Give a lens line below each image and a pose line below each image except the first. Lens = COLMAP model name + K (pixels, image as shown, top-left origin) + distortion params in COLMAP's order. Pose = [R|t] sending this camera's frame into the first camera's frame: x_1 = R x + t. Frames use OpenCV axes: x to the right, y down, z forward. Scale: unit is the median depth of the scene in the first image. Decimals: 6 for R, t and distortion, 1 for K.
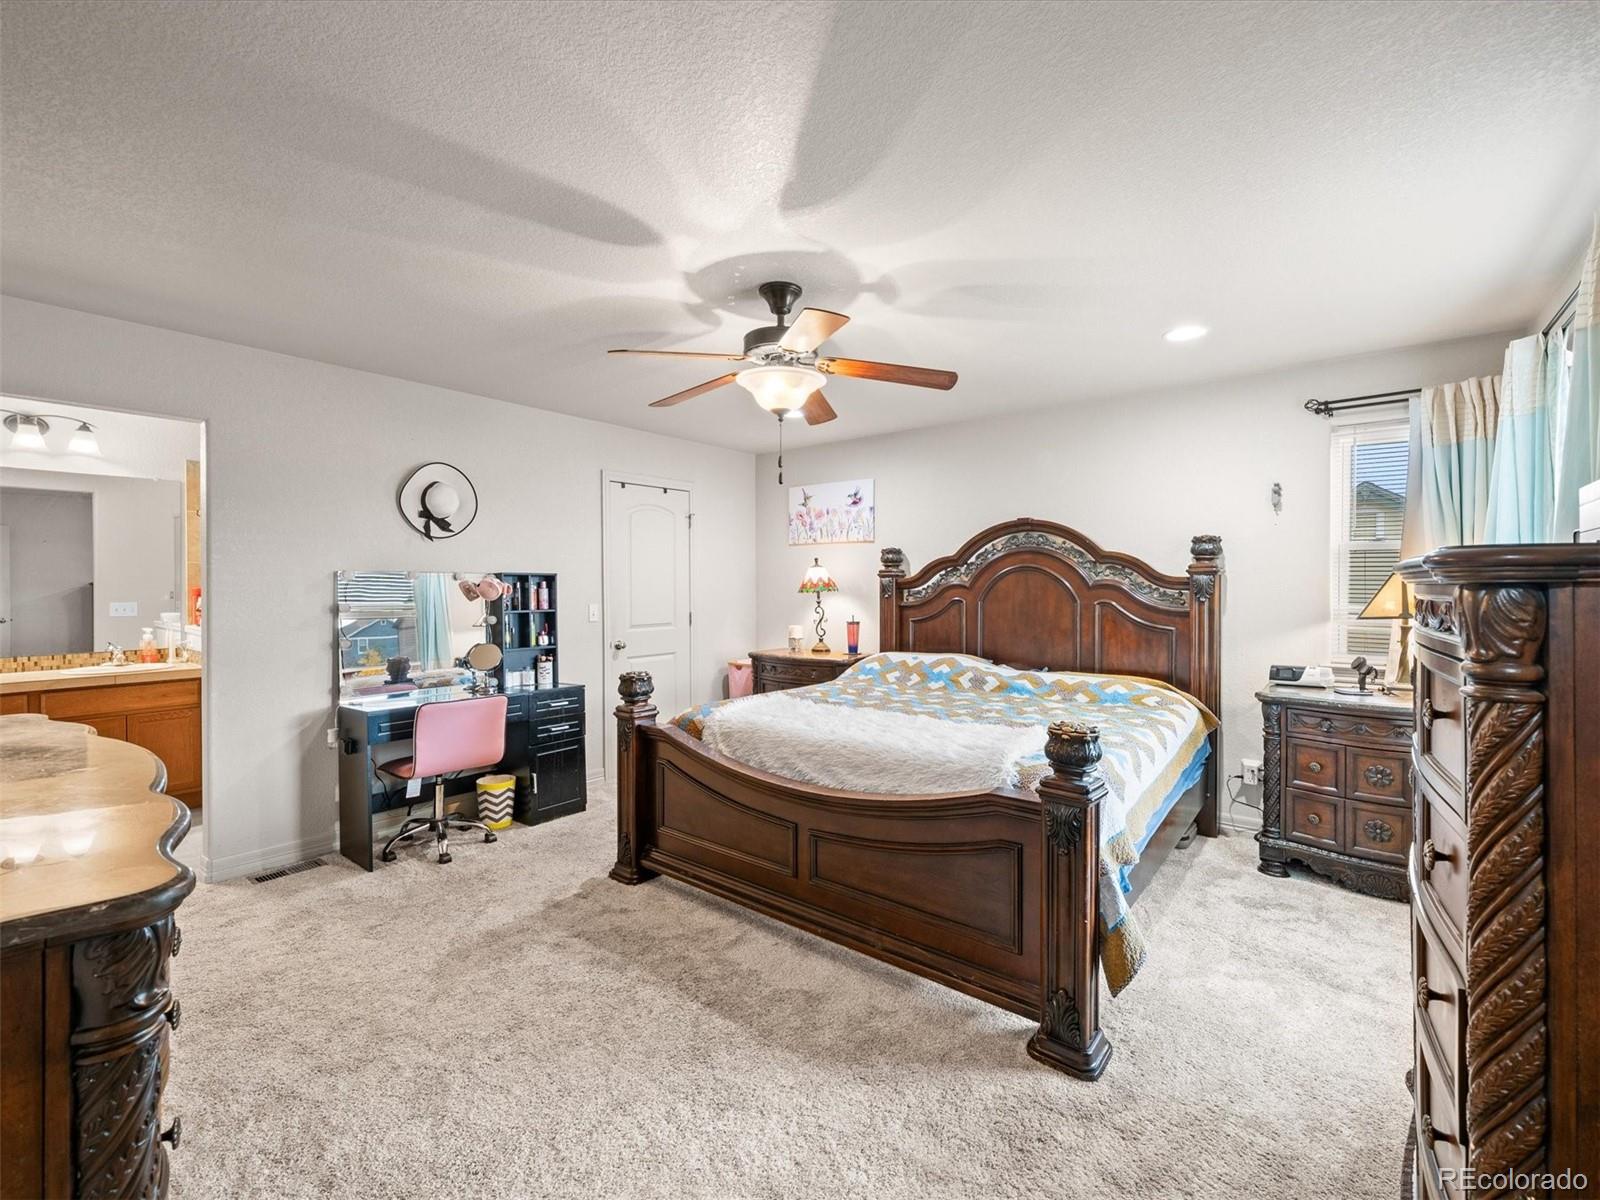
lens RADIAL K [[677.2, 0, 804.7], [0, 677.2, 592.9], [0, 0, 1]] dist [0.001246, 0.000205]
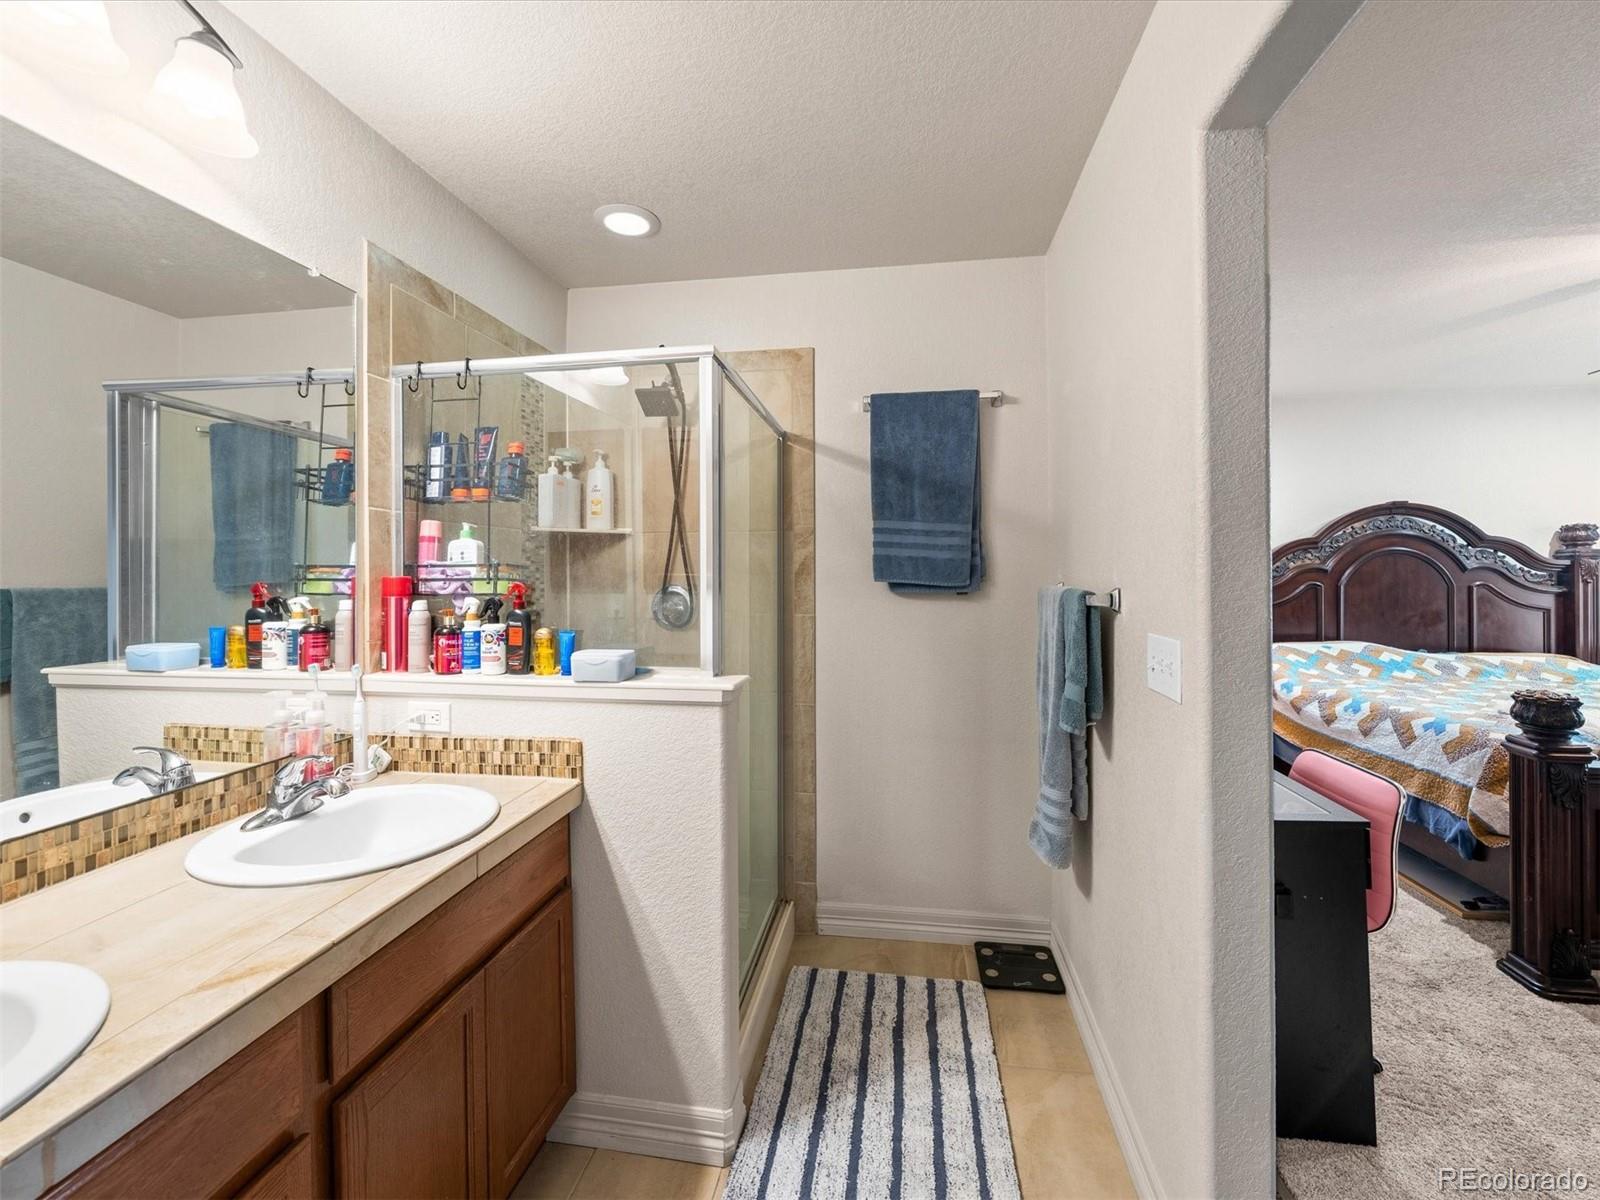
lens RADIAL K [[670.4, 0, 798.9], [0, 670.4, 572.7], [0, 0, 1]] dist [-0.001045, -0.000158]
pose [[0.870558, -0.002406, 0.492060, -1.170453], [0.005470, 0.999974, -0.004789, -0.006279], [-0.492035, 0.006861, 0.870548, 0.737247]]
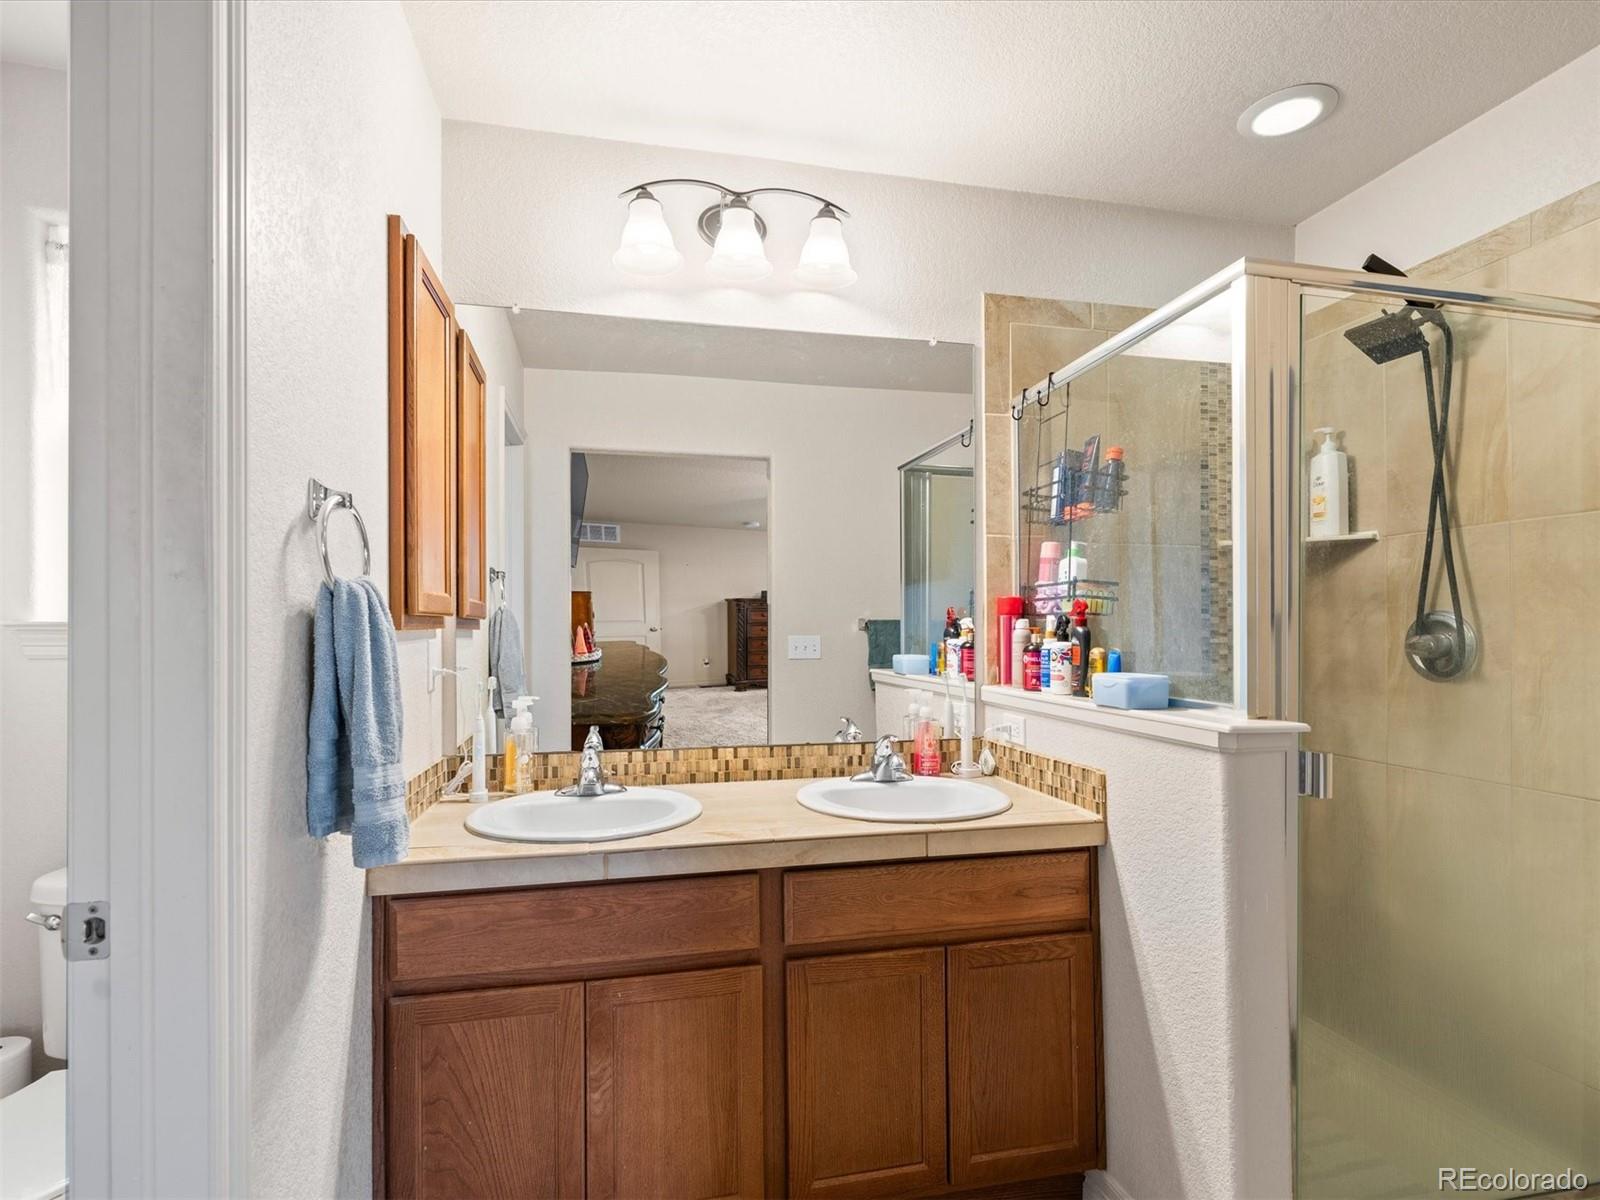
lens RADIAL K [[792.6, 0, 797.3], [0, 792.6, 630.0], [0, 0, 1]] dist [0.001555, -0.000154]
pose [[0.784710, 0.001883, -0.619860, -0.918109], [-0.002875, 0.999996, -0.000601, 0.020527], [0.619857, 0.002254, 0.784712, 0.719544]]
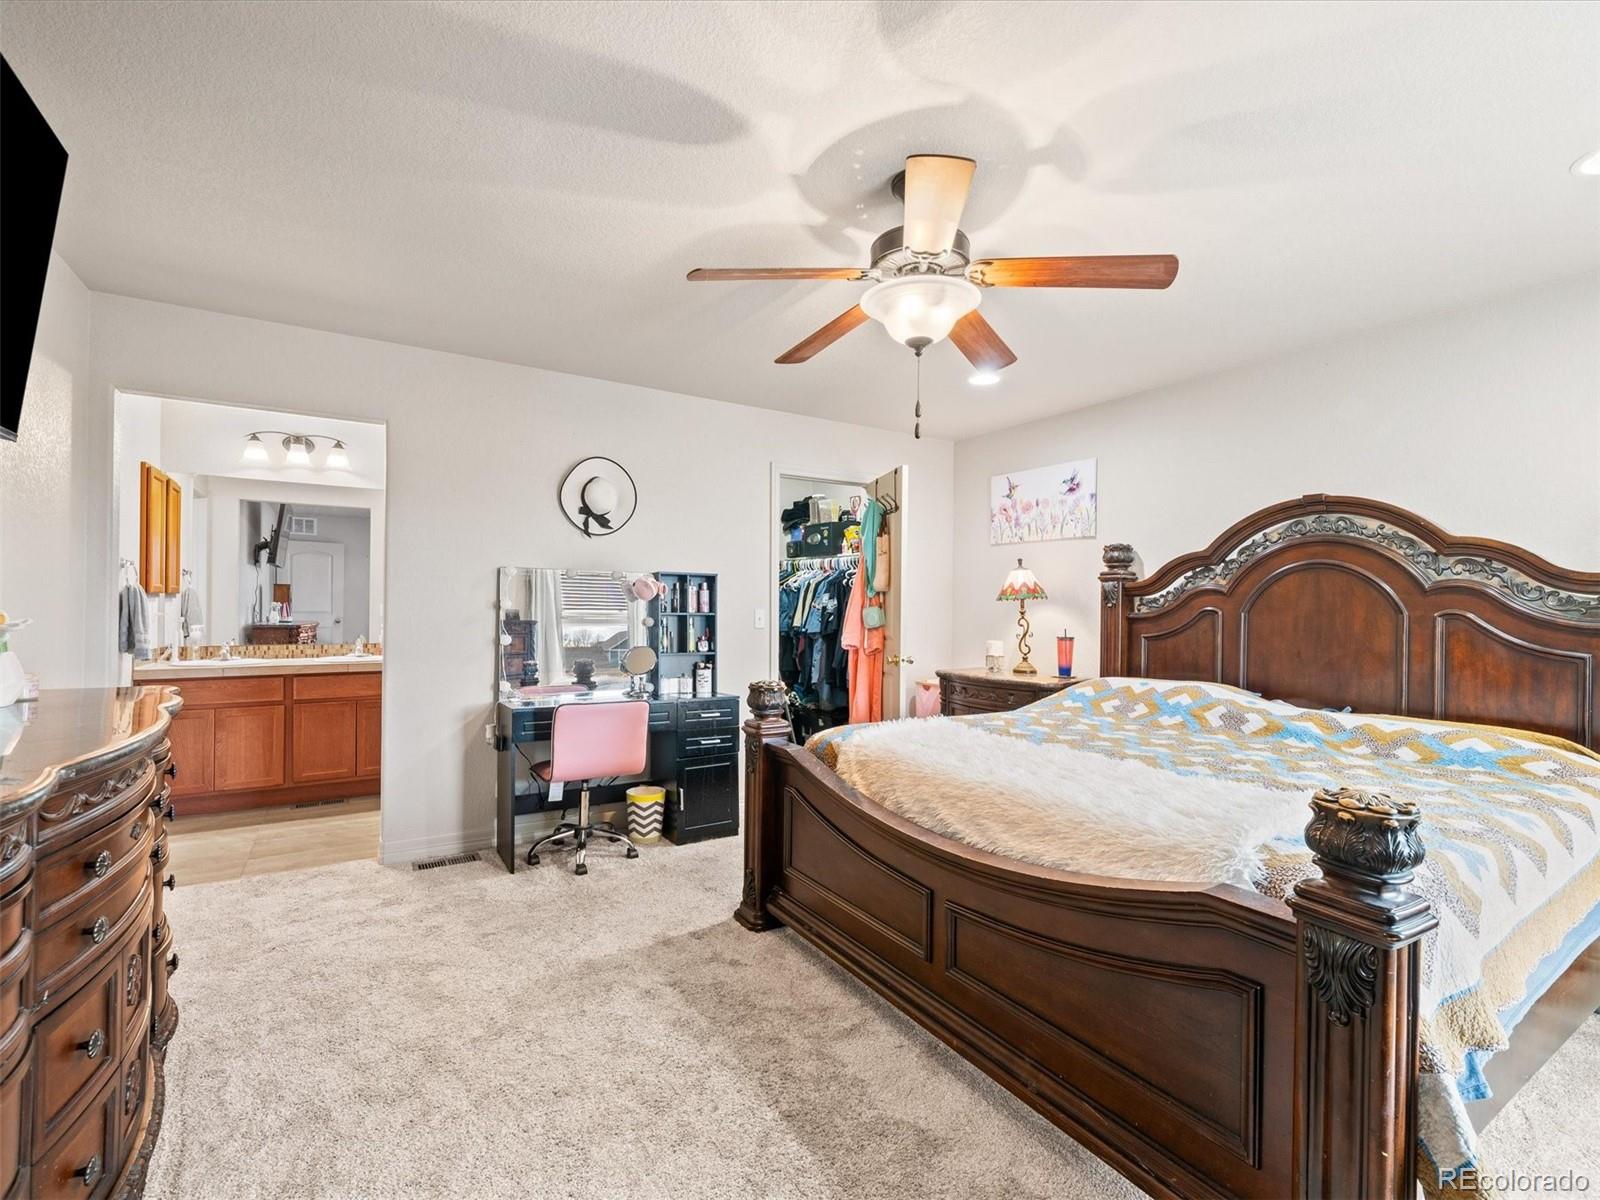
lens RADIAL K [[711.1, 0, 805.4], [0, 711.1, 607.3], [0, 0, 1]] dist [0.000366, -0.000202]
pose [[0.945623, 0.013405, -0.324988, 0.081107], [-0.016312, 0.999848, -0.006223, 0.026710], [0.324855, 0.011185, 0.945698, 0.157077]]
